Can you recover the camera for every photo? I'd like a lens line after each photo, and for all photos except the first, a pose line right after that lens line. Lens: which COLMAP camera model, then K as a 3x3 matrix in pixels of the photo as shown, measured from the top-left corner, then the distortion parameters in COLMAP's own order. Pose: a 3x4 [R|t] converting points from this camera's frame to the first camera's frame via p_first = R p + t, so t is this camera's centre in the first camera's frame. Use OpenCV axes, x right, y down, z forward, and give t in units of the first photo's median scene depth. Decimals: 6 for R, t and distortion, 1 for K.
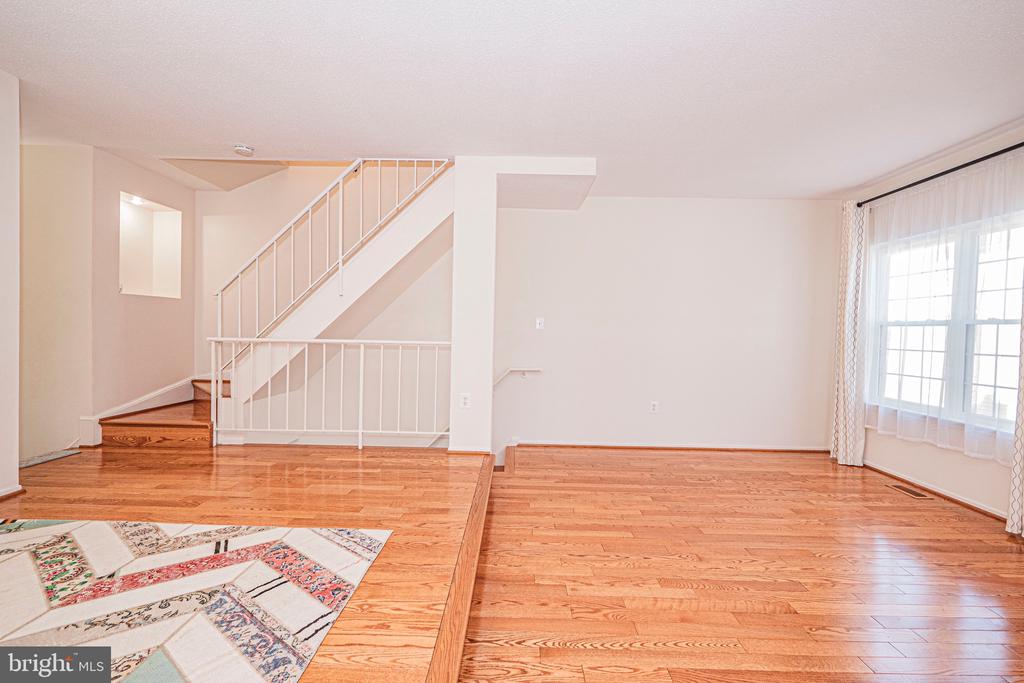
lens RADIAL K [[431.0, 0, 512.0], [0, 431.0, 341.5], [0, 0, 1]] dist [-0.005655, -0.000201]
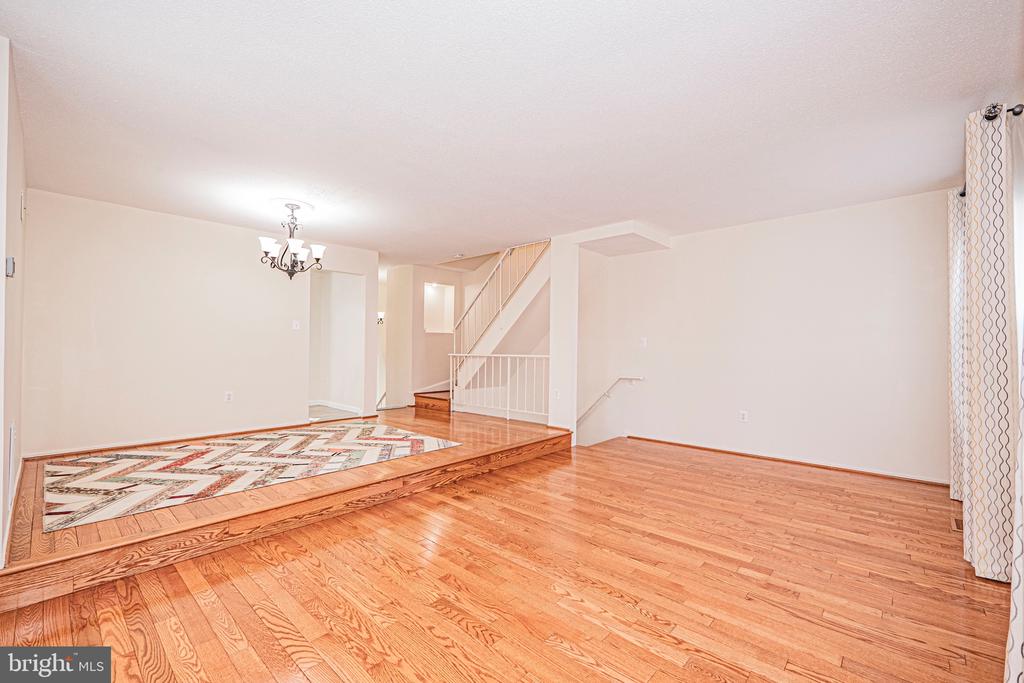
lens RADIAL K [[431.0, 0, 512.0], [0, 431.0, 341.5], [0, 0, 1]] dist [-0.005655, -0.000201]
pose [[0.745659, -0.025853, -0.665825, 0.785953], [-0.005946, 0.998949, -0.045447, 0.022186], [0.666301, 0.037847, 0.744722, -0.248968]]
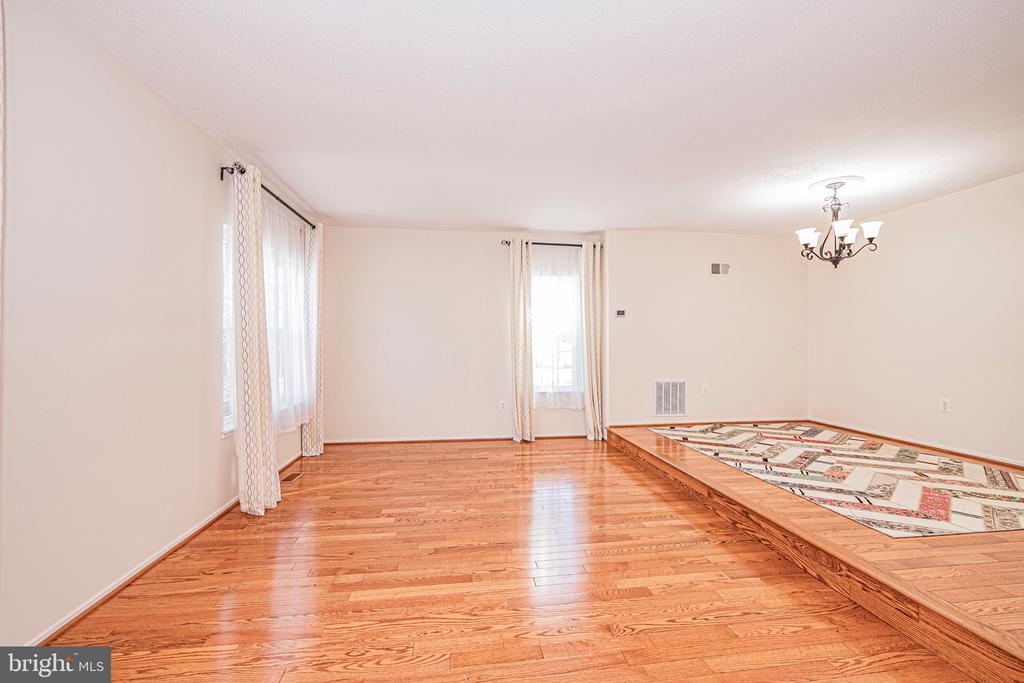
lens RADIAL K [[431.0, 0, 512.0], [0, 431.0, 341.5], [0, 0, 1]] dist [-0.005655, -0.000201]
pose [[-0.989137, -0.020214, -0.145598, 0.480113], [-0.022702, 0.999623, 0.015445, -0.017388], [0.145231, 0.018583, -0.989223, 1.135187]]
